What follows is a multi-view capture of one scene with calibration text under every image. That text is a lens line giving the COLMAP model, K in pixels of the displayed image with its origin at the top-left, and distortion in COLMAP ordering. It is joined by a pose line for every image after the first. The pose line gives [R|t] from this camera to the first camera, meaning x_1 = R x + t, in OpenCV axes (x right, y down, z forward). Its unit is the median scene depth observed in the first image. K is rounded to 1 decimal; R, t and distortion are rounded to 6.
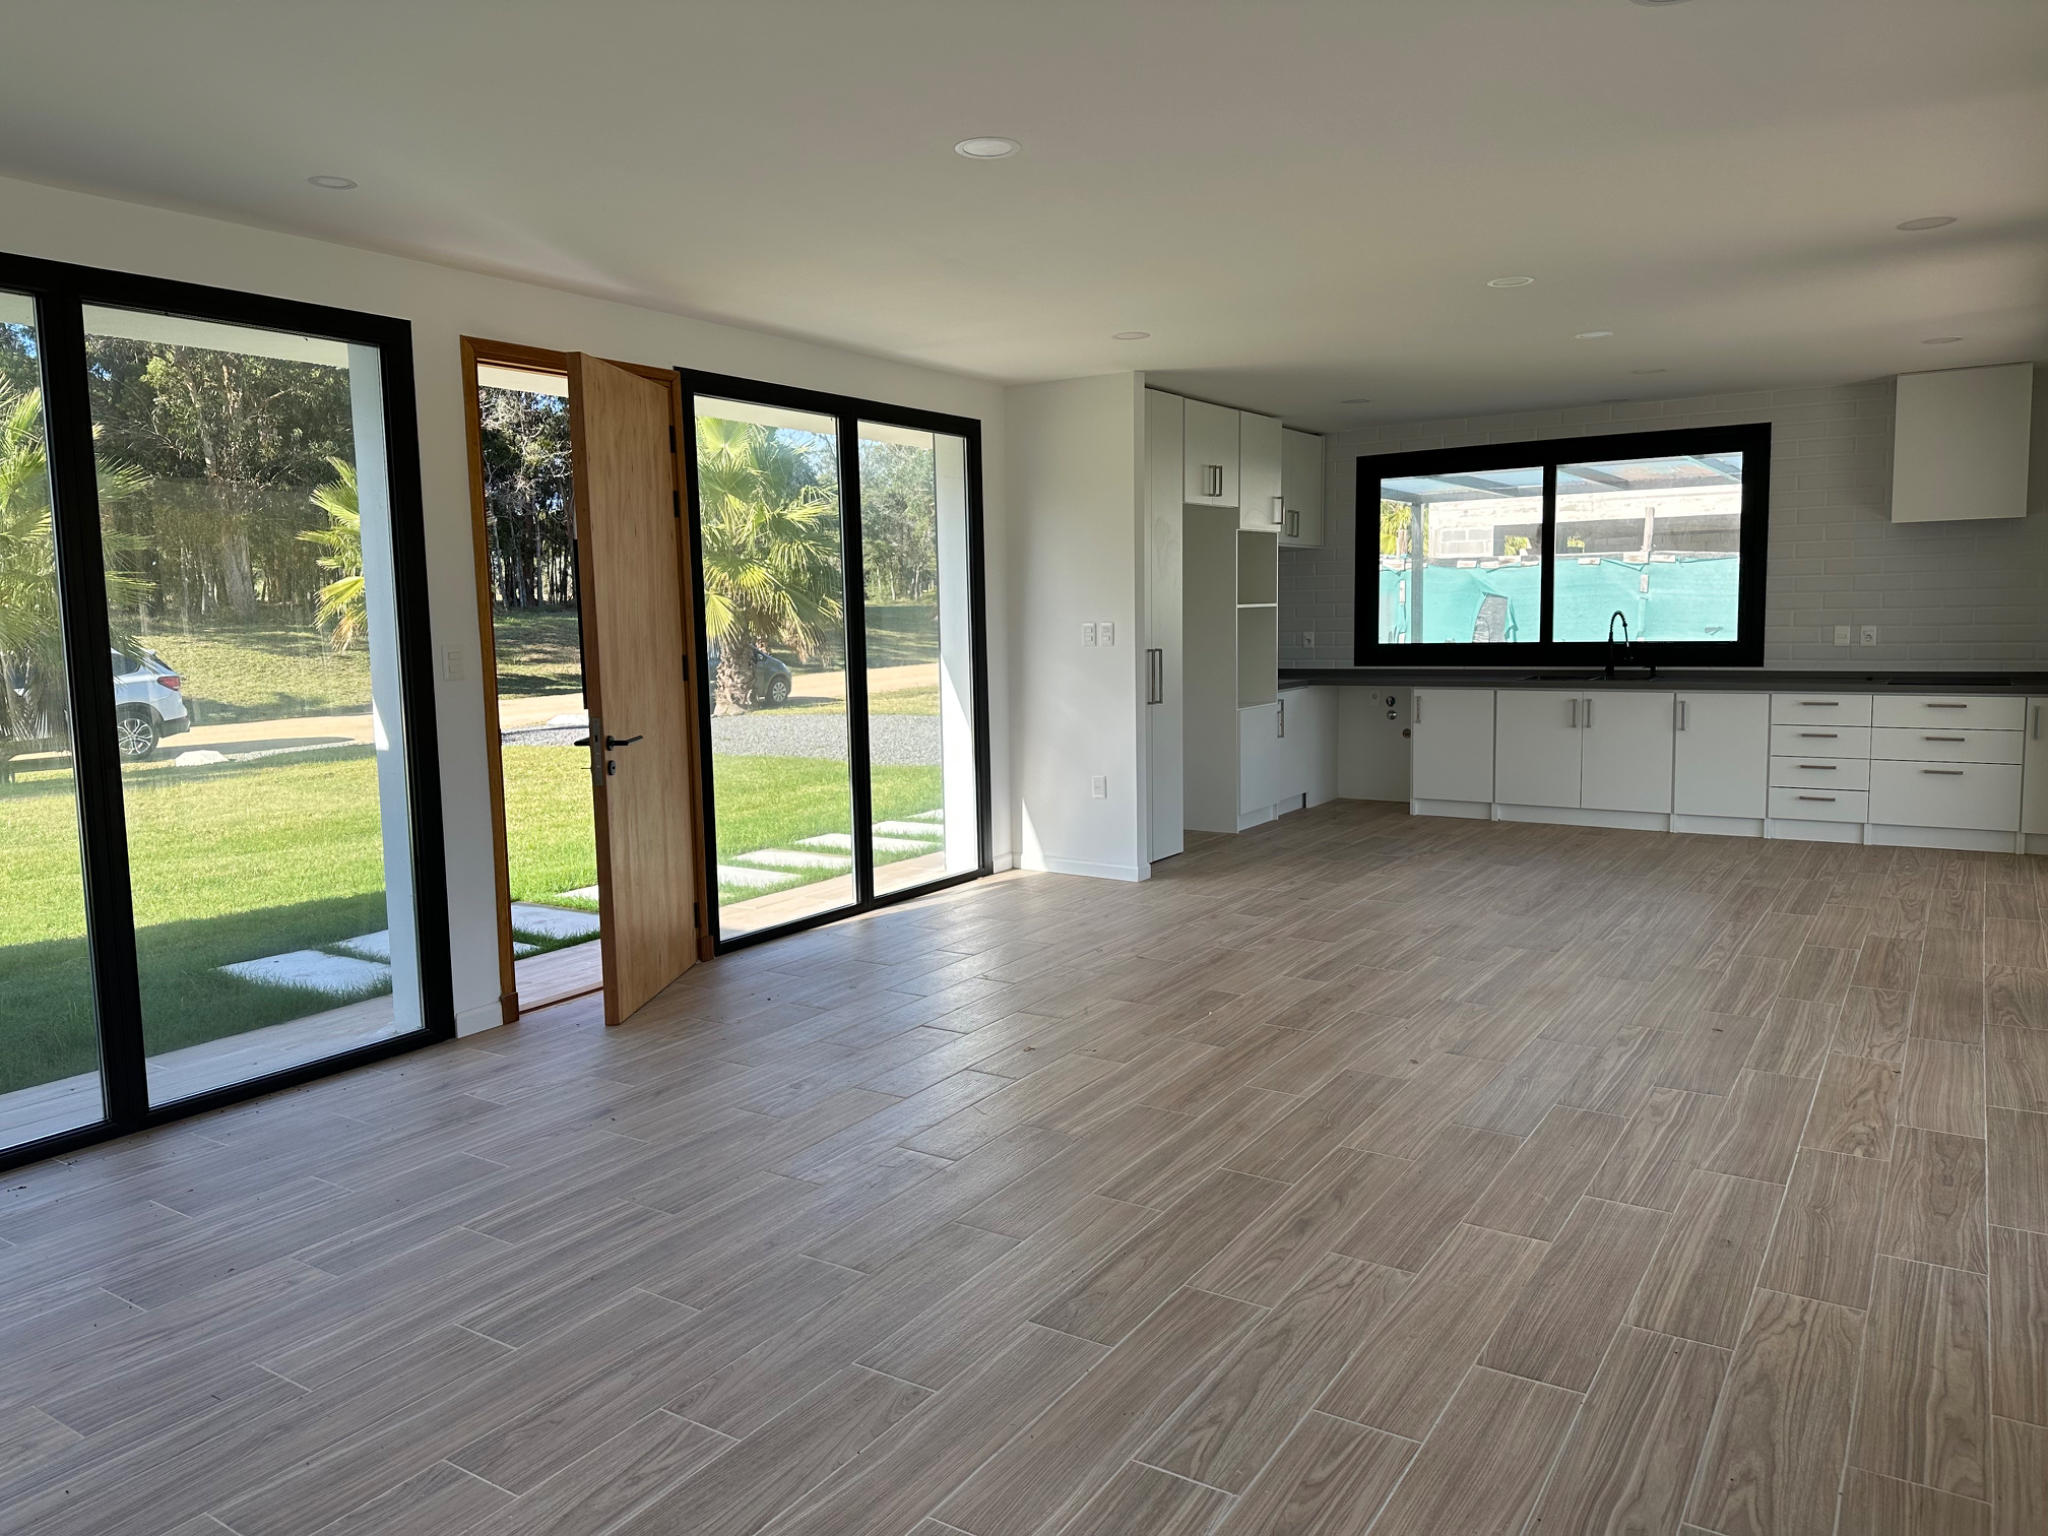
lens RADIAL K [[1439.9, 0, 1034.2], [0, 1439.9, 761.9], [0, 0, 1]] dist [0.059314, -0.074275]
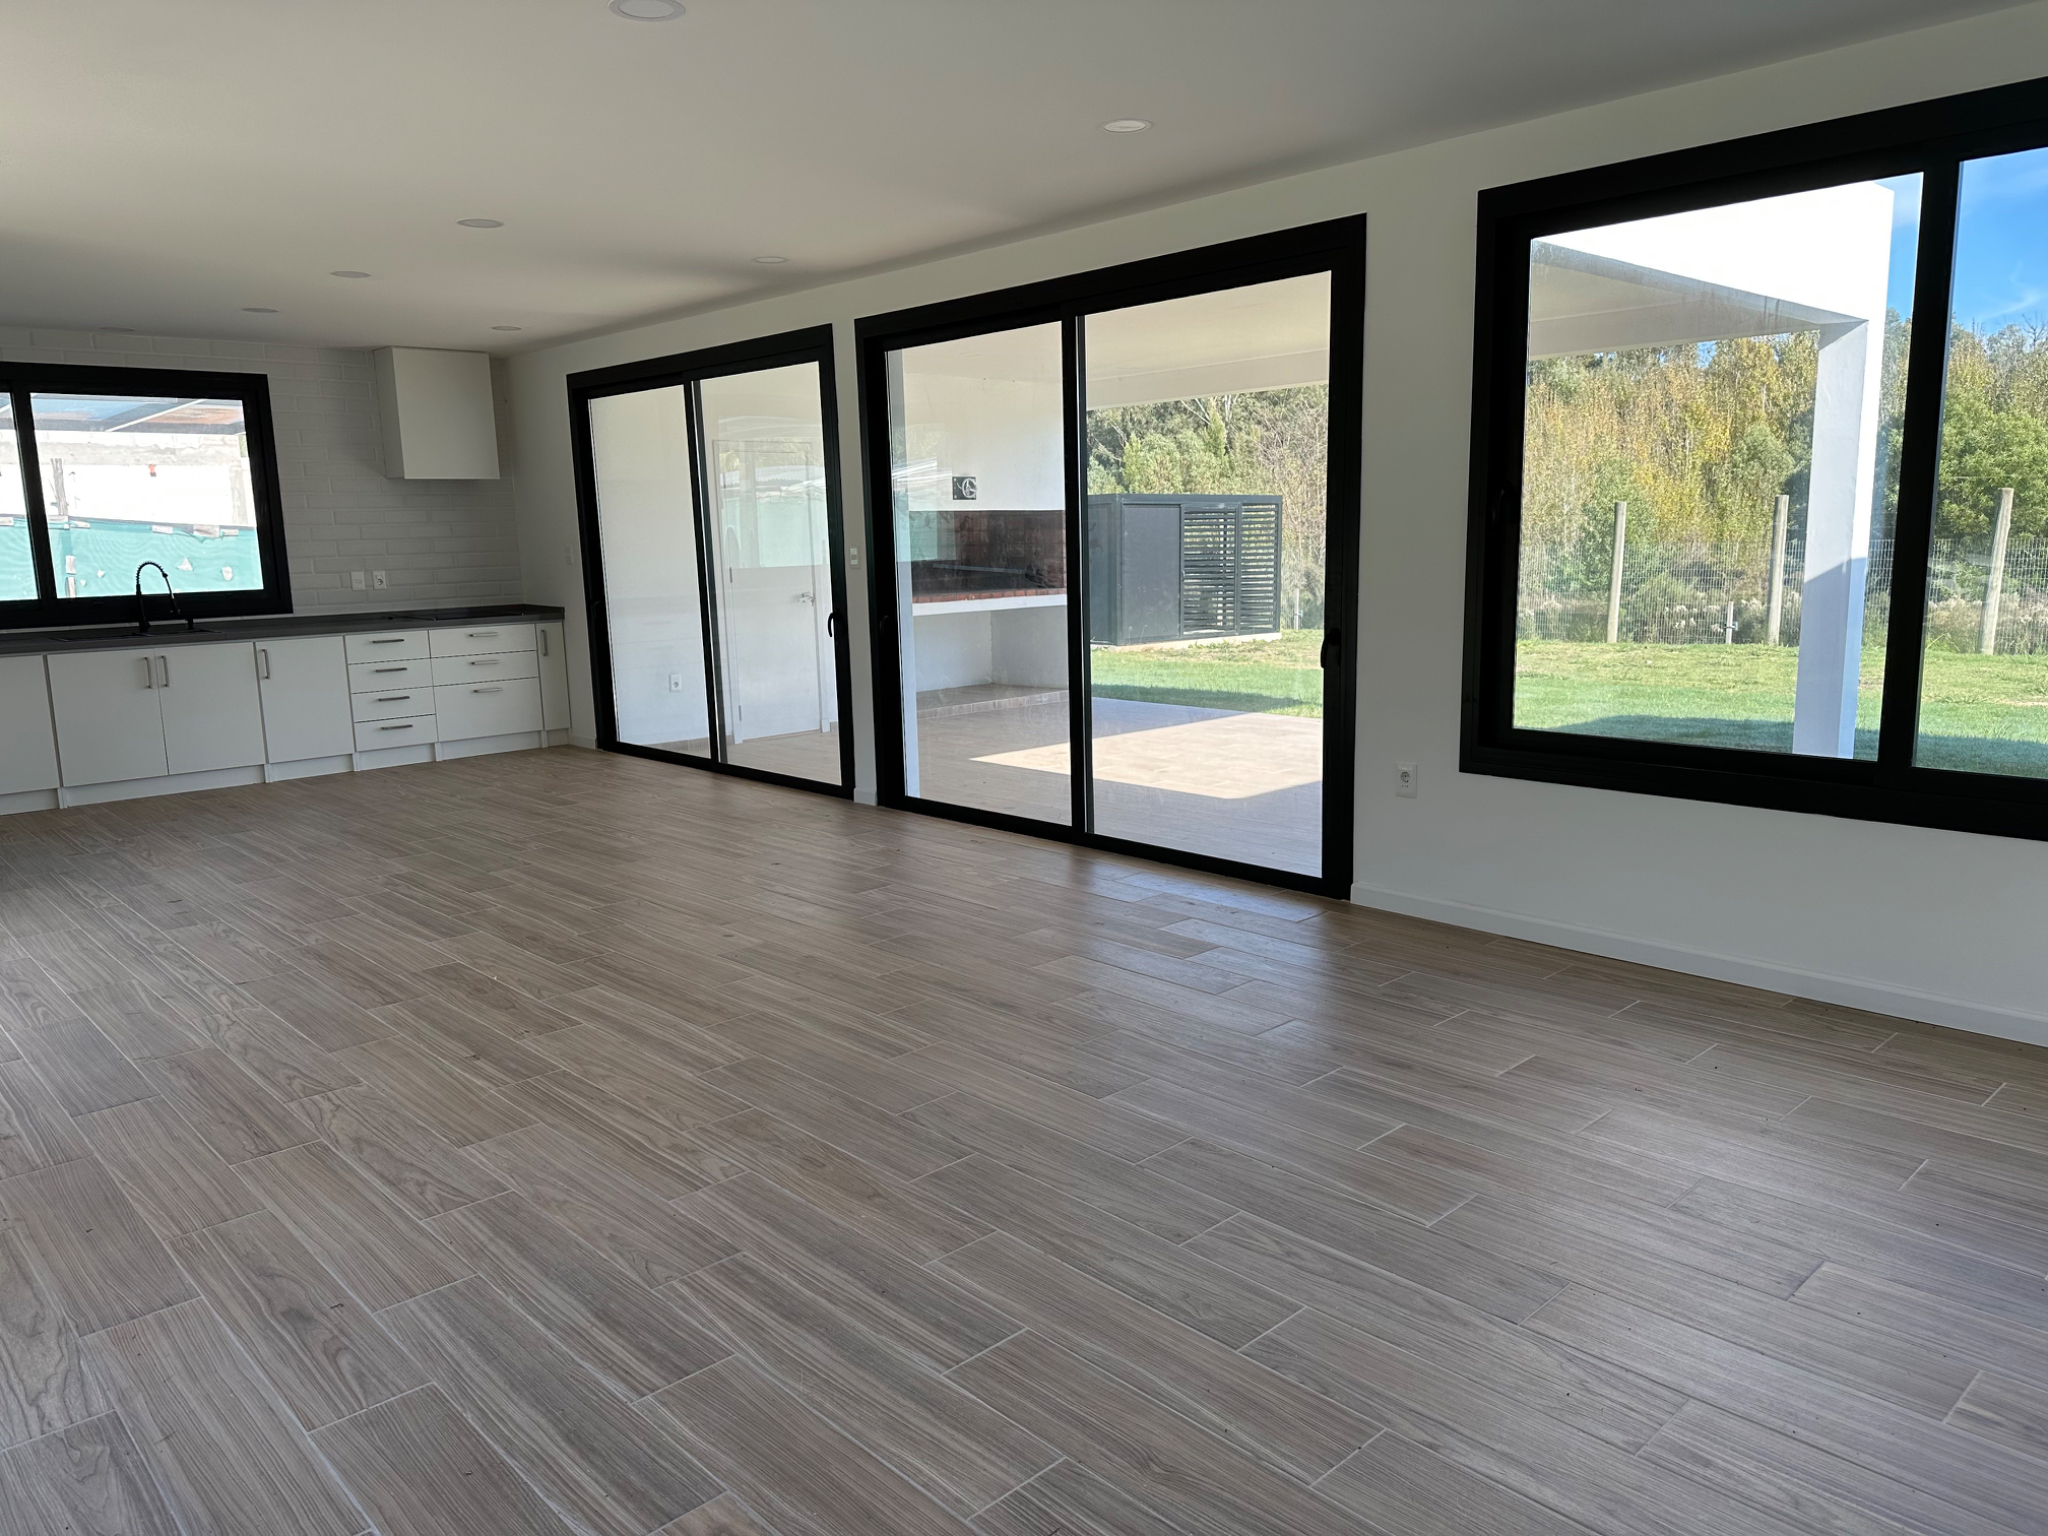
lens RADIAL K [[1439.9, 0, 1042.7], [0, 1439.9, 750.5], [0, 0, 1]] dist [0.059314, -0.074275]
pose [[0.232369, -0.136865, 0.962950, -0.441804], [0.126988, 0.985844, 0.109475, -0.016887], [-0.964302, 0.096845, 0.246460, 0.278018]]
